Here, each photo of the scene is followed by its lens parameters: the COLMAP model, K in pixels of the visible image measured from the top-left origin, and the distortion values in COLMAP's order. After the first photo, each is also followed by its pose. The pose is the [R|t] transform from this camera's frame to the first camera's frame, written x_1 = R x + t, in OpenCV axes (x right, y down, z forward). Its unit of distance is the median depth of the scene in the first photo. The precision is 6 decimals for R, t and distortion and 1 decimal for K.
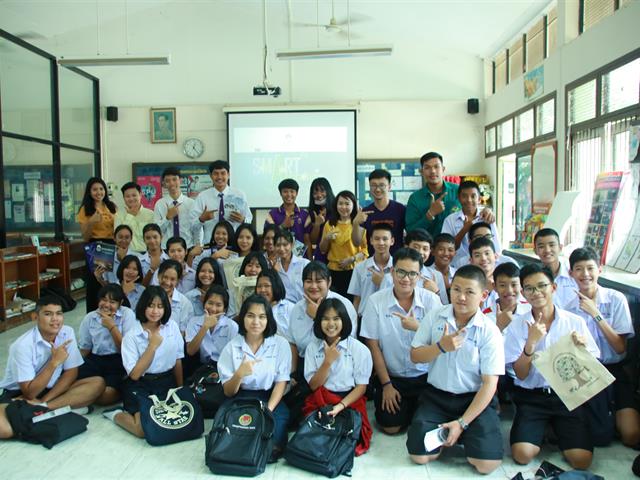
lens RADIAL K [[625.9, 0, 320.0], [0, 625.9, 240.0], [0, 0, 1]] dist [-0.134128, 0.223274]
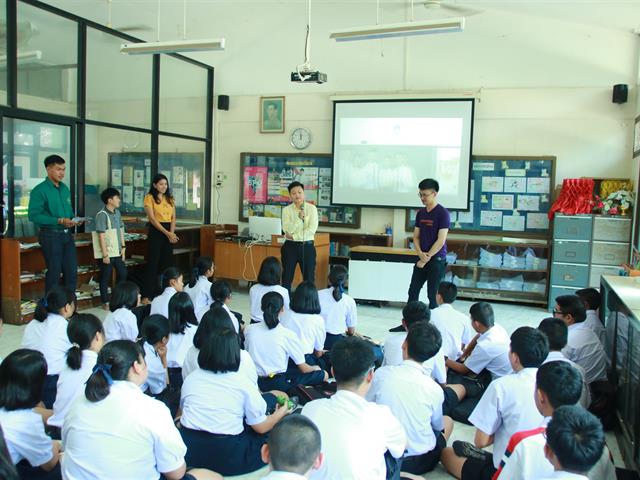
lens RADIAL K [[625.9, 0, 320.0], [0, 625.9, 240.0], [0, 0, 1]] dist [-0.134128, 0.223274]
pose [[0.942650, 0.069206, -0.326531, 0.149705], [-0.064209, 0.997596, 0.026071, -0.020138], [0.327550, -0.003609, 0.944827, 0.107137]]
